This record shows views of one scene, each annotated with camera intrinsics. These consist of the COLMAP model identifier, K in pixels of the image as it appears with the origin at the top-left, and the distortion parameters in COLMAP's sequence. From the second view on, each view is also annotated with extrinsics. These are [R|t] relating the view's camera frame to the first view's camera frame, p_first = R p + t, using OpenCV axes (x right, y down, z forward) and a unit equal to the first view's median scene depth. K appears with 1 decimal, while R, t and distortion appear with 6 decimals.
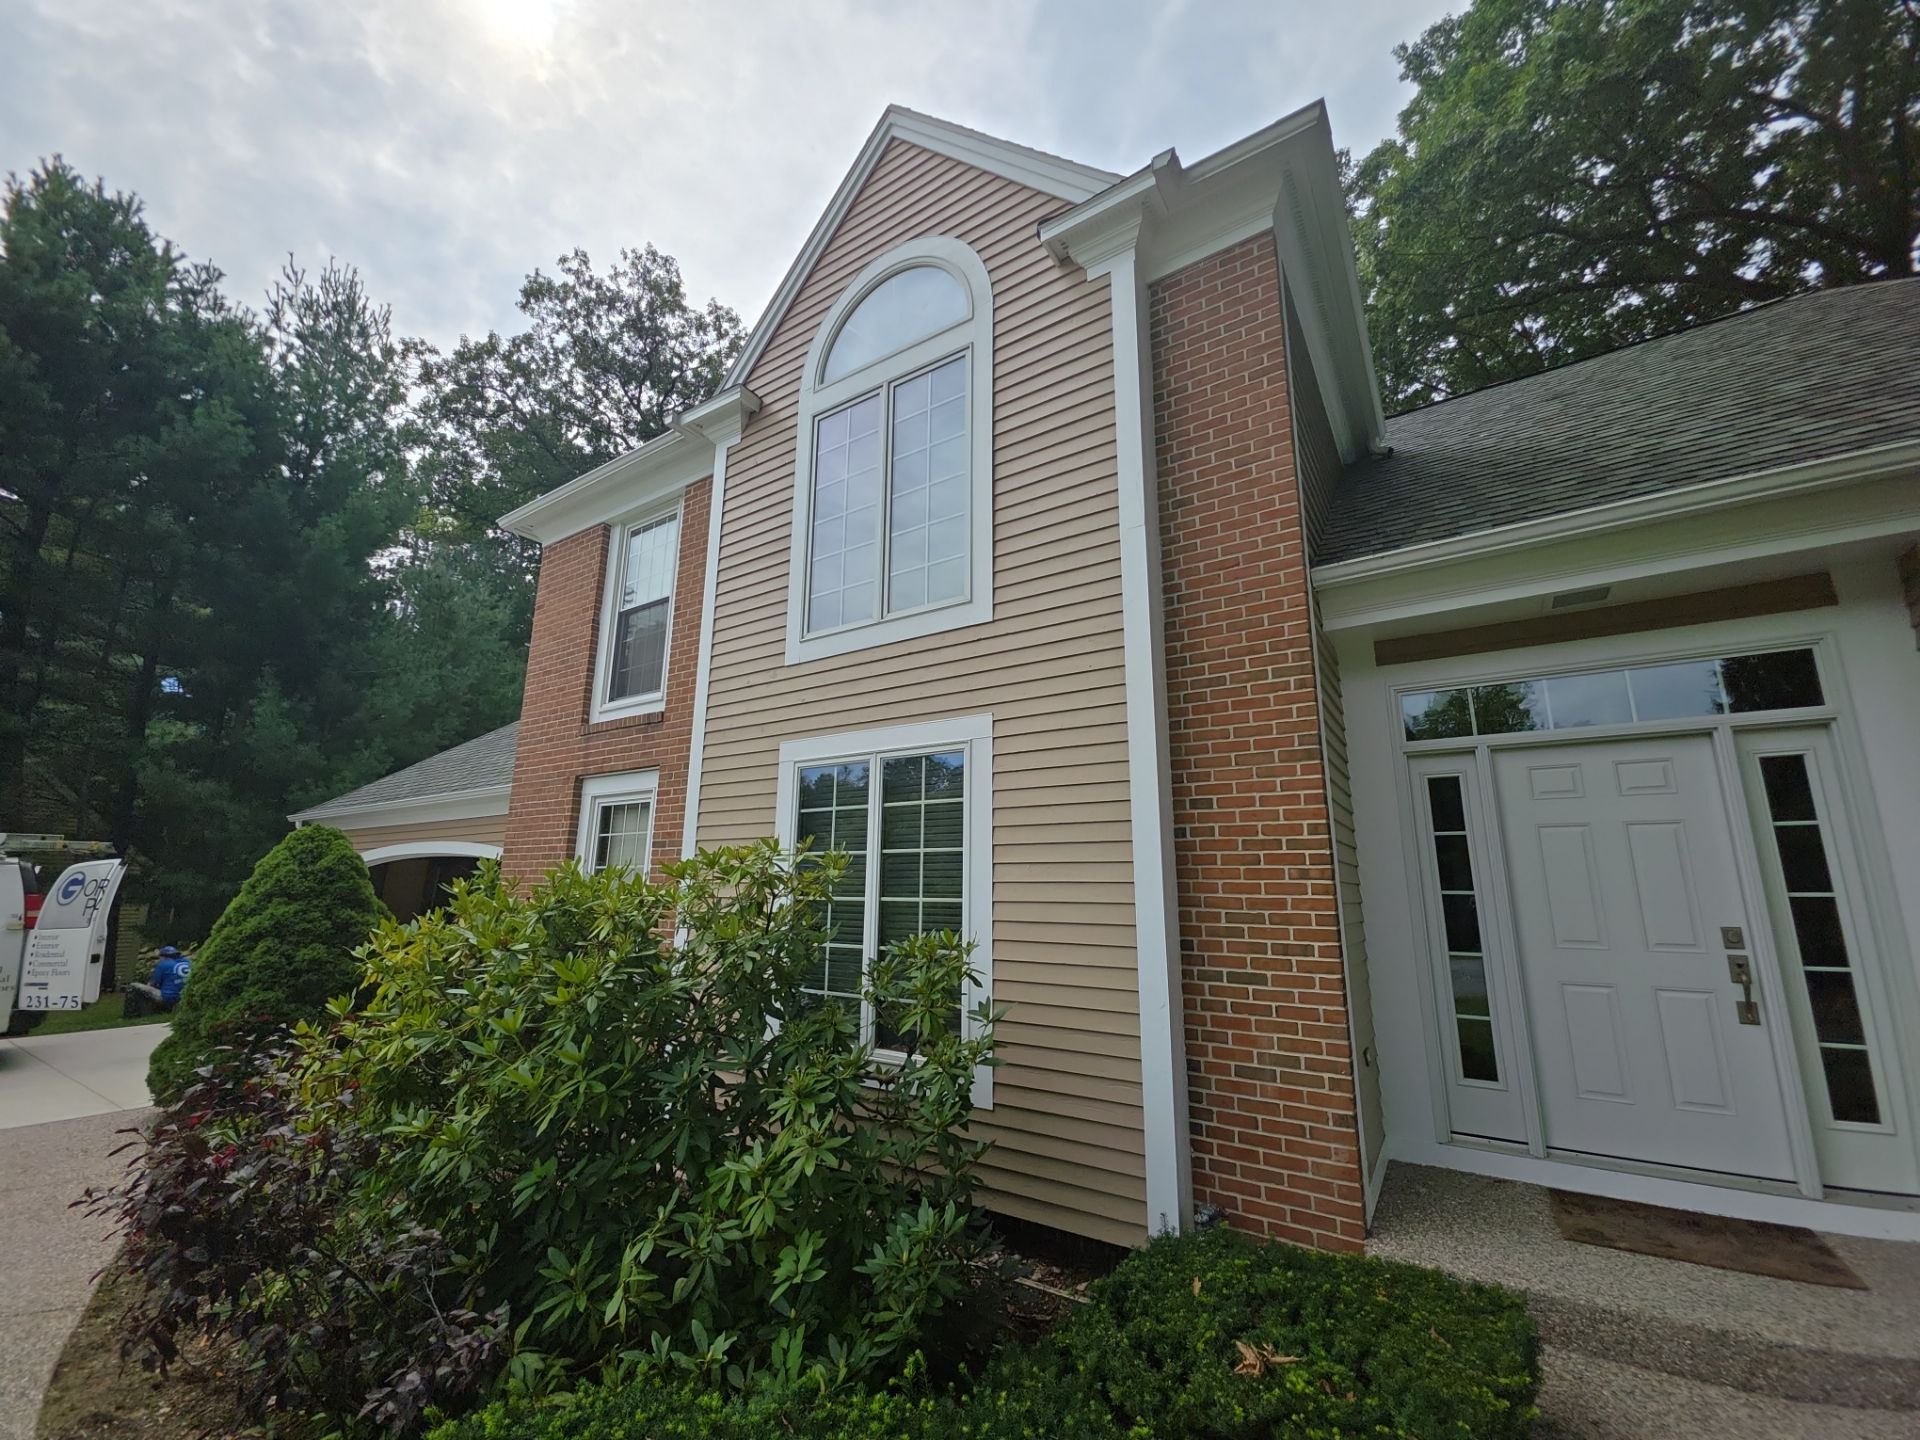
lens RADIAL K [[760.8, 0, 954.7], [0, 760.8, 729.7], [0, 0, 1]] dist [0.011318, -0.008008]
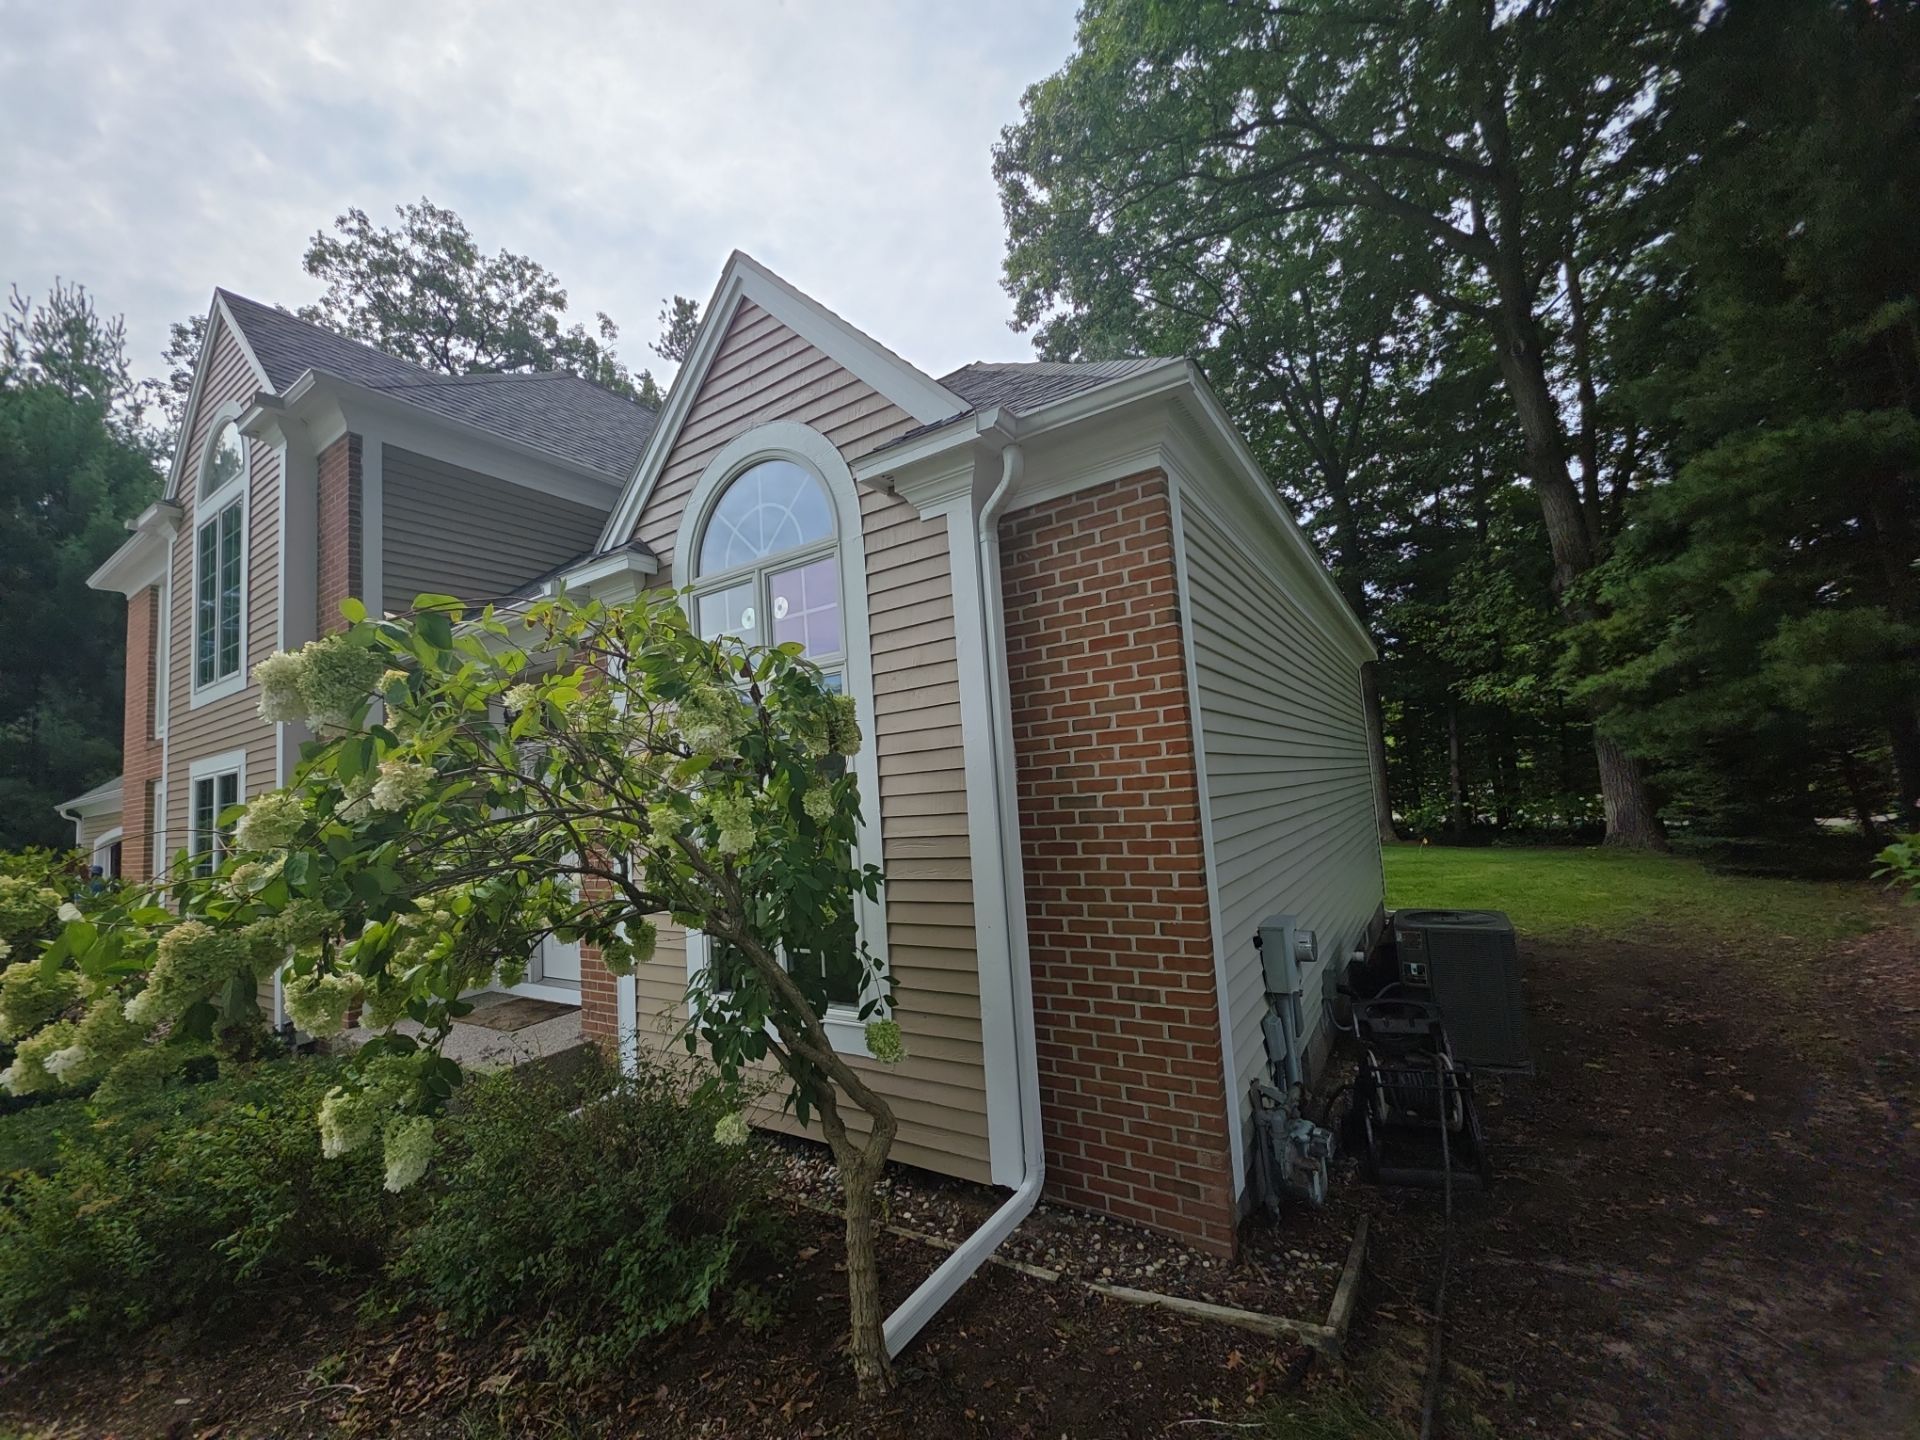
lens RADIAL K [[757.7, 0, 958.0], [0, 757.7, 726.8], [0, 0, 1]] dist [0.009949, -0.008189]
pose [[0.996852, -0.076632, 0.020342, 1.675577], [0.073545, 0.989571, 0.123855, -0.172421], [-0.029621, -0.121969, 0.992092, -0.687241]]
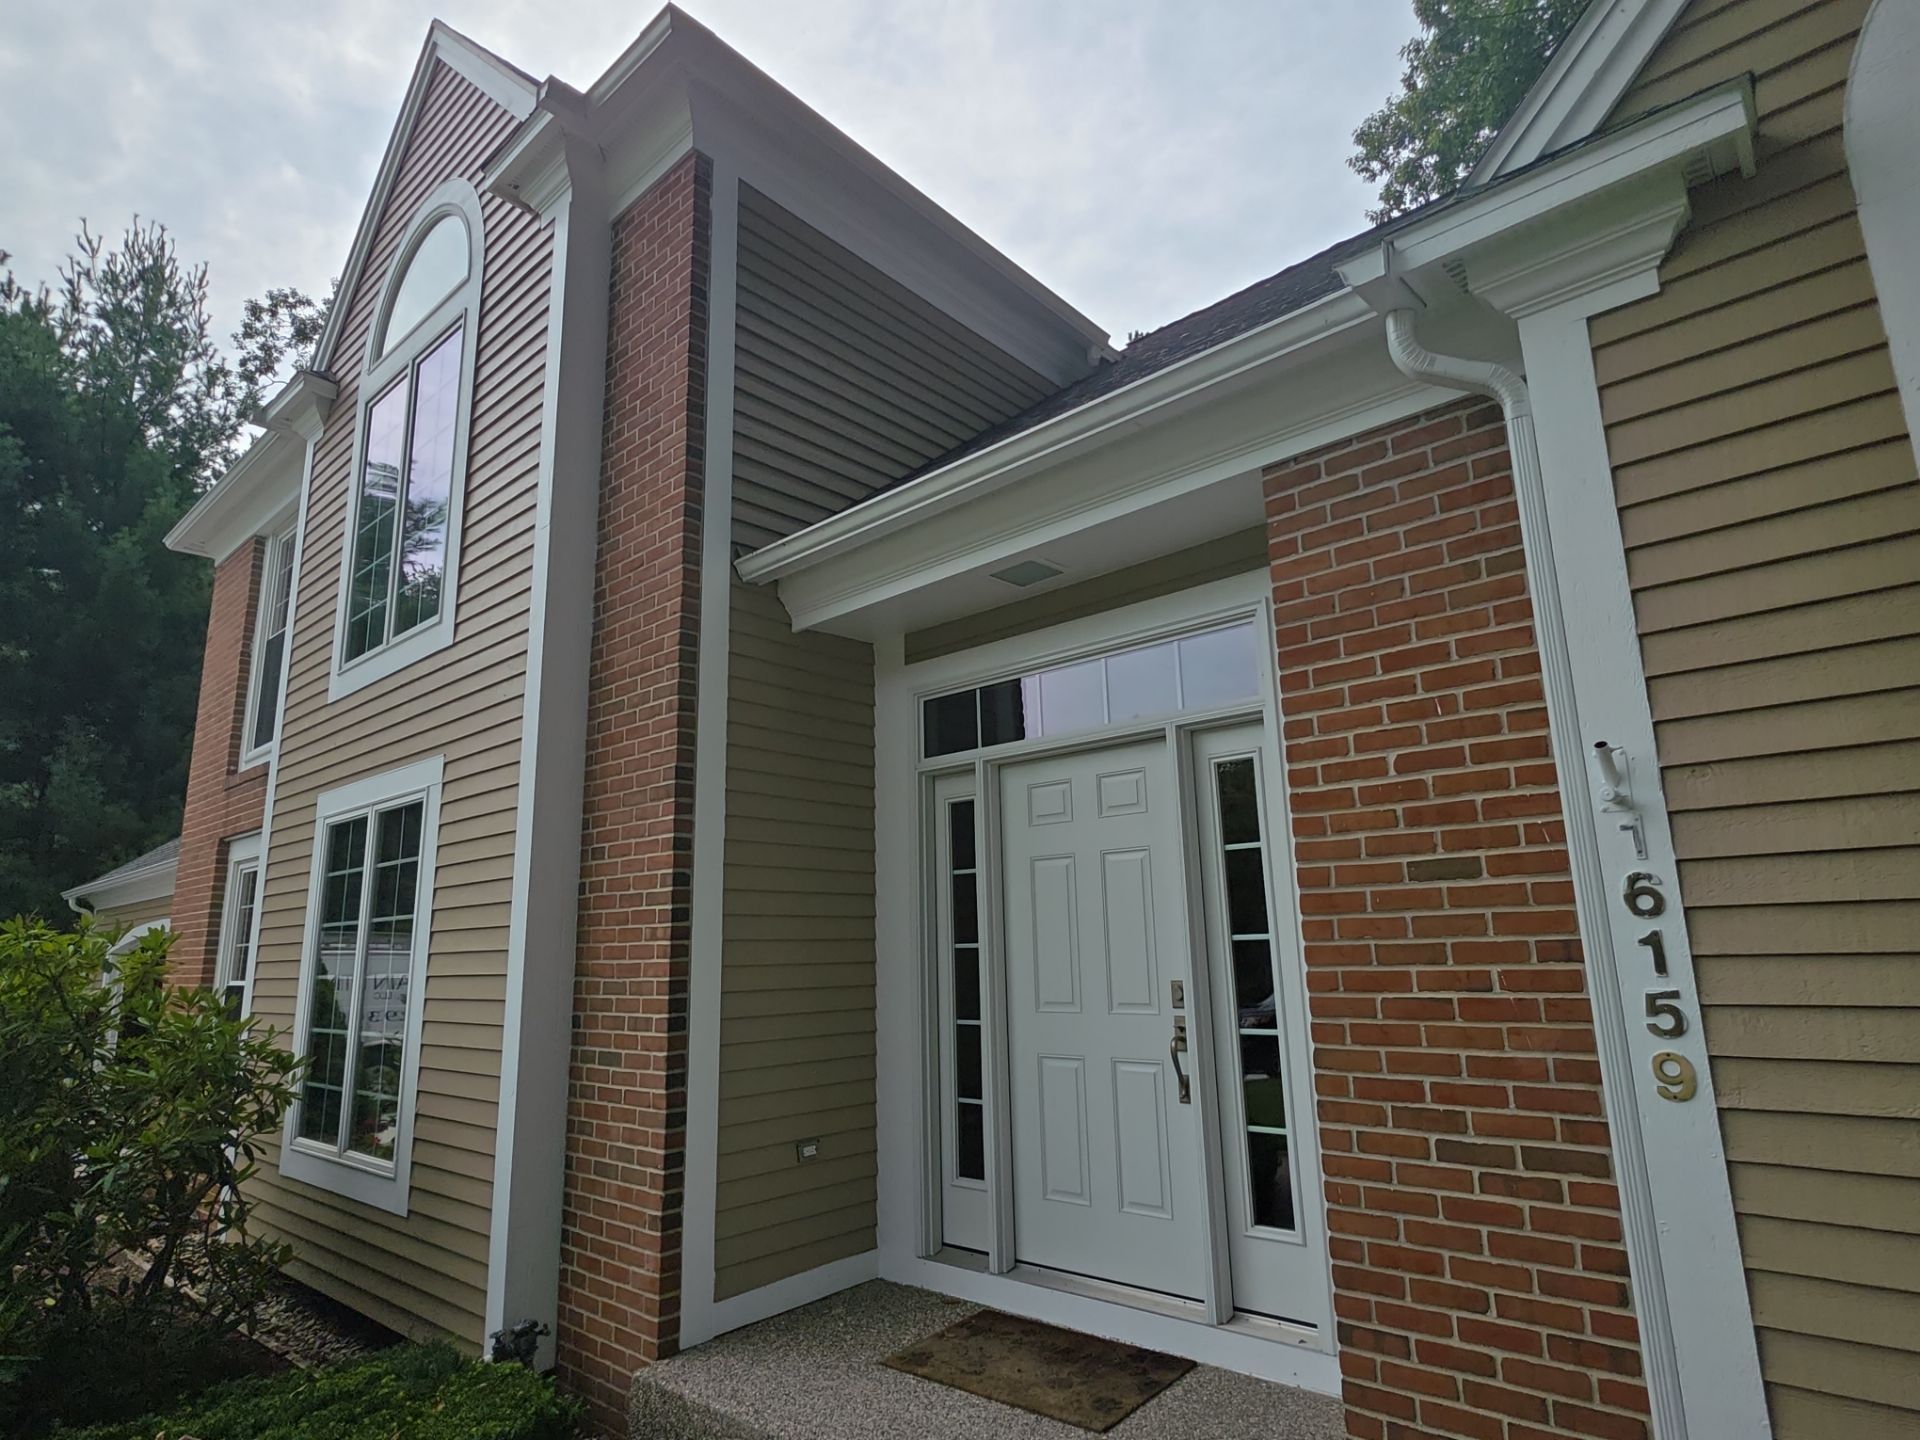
lens RADIAL K [[1055.5, 0, 954.9], [0, 1055.5, 725.7], [0, 0, 1]] dist [0.004874, -0.002930]
pose [[0.988752, -0.063611, -0.135360, 0.859189], [0.063570, 0.997967, -0.004634, -0.013122], [0.135379, -0.004023, 0.990786, -0.102139]]
